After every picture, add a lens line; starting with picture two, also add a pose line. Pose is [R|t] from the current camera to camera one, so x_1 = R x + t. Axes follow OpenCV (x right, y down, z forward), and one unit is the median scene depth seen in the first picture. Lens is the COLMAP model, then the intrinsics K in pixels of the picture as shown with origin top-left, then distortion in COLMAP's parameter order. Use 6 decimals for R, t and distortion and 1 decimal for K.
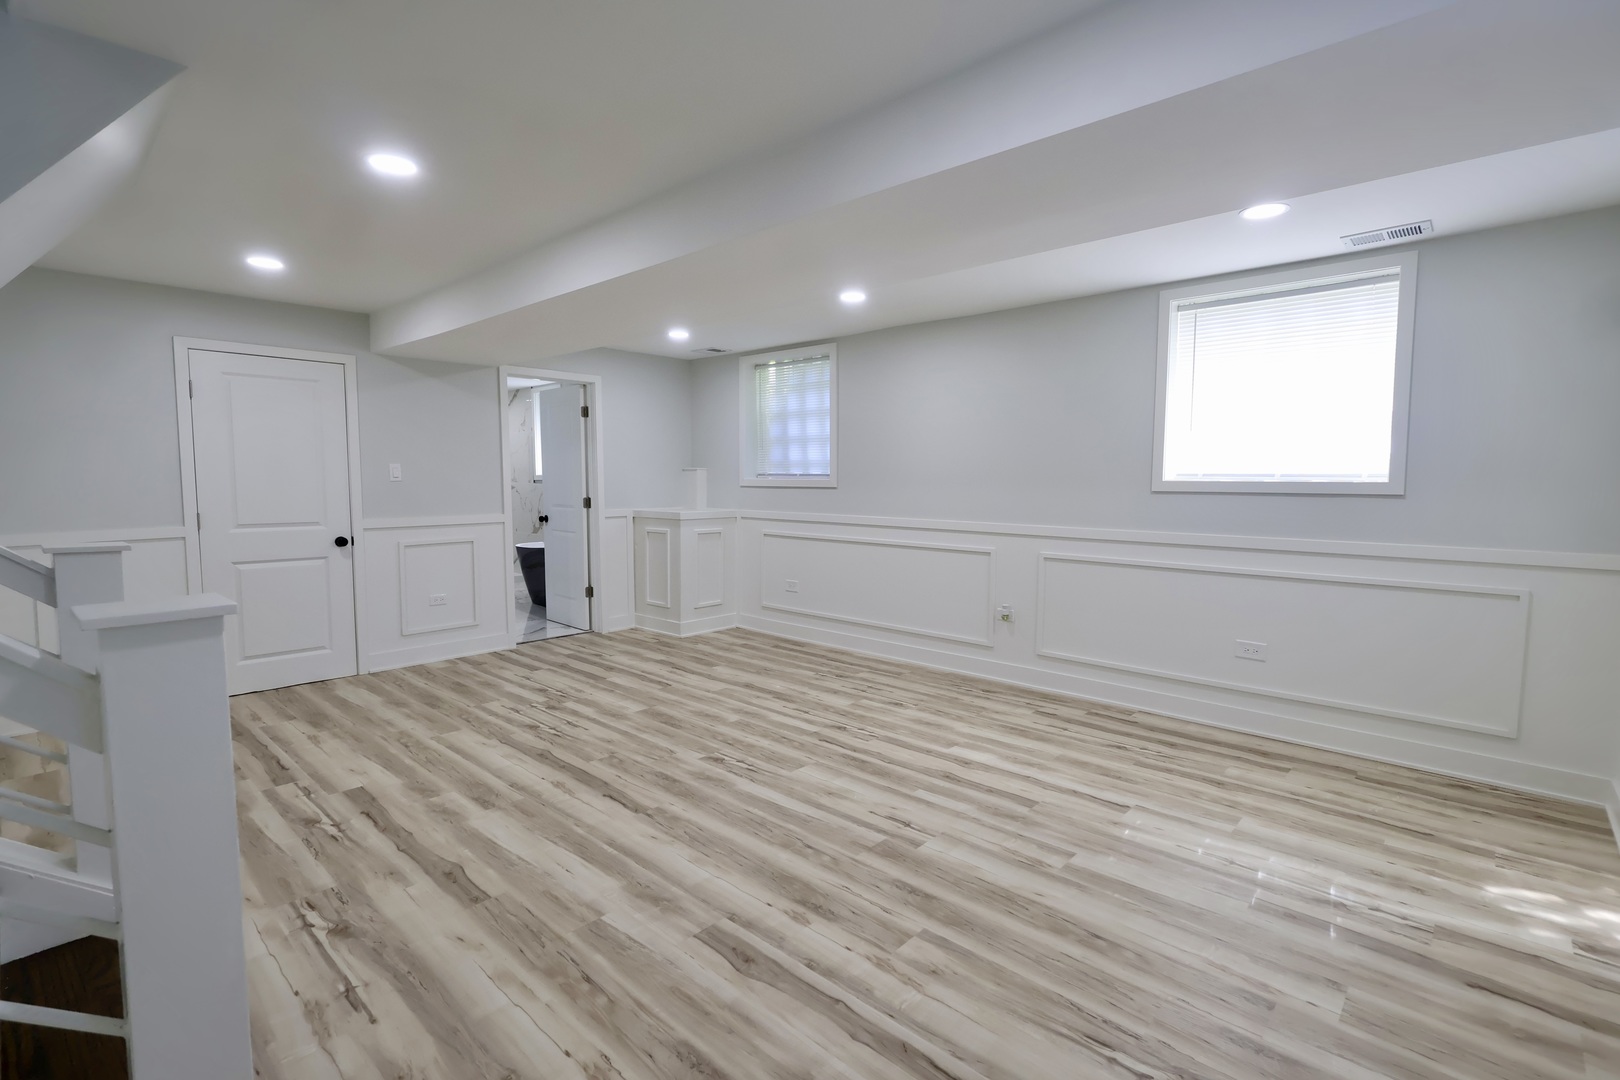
lens RADIAL K [[771.7, 0, 810.0], [0, 771.7, 540.0], [0, 0, 1]] dist [-0.001696, -0.000077]
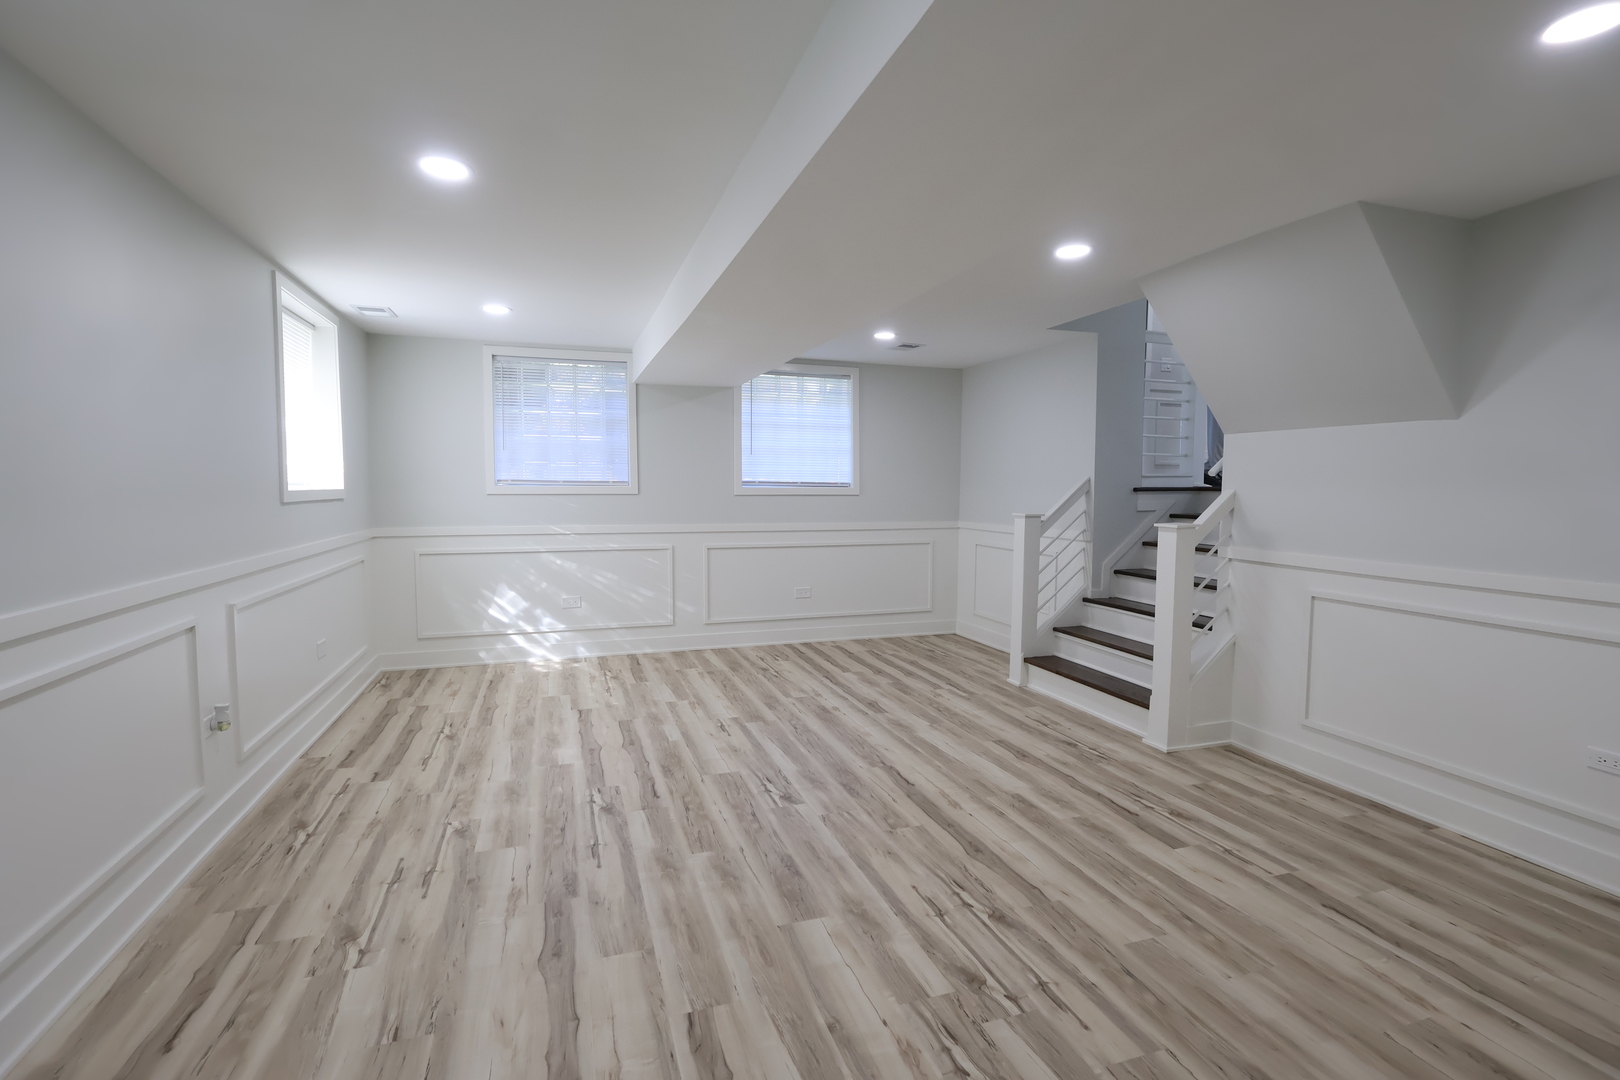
lens RADIAL K [[771.7, 0, 810.0], [0, 771.7, 540.0], [0, 0, 1]] dist [-0.001696, -0.000077]
pose [[-0.883473, -0.040528, 0.466726, -0.565317], [0.031938, 0.988723, 0.146310, -0.153195], [-0.467392, 0.144167, -0.872216, 1.761037]]
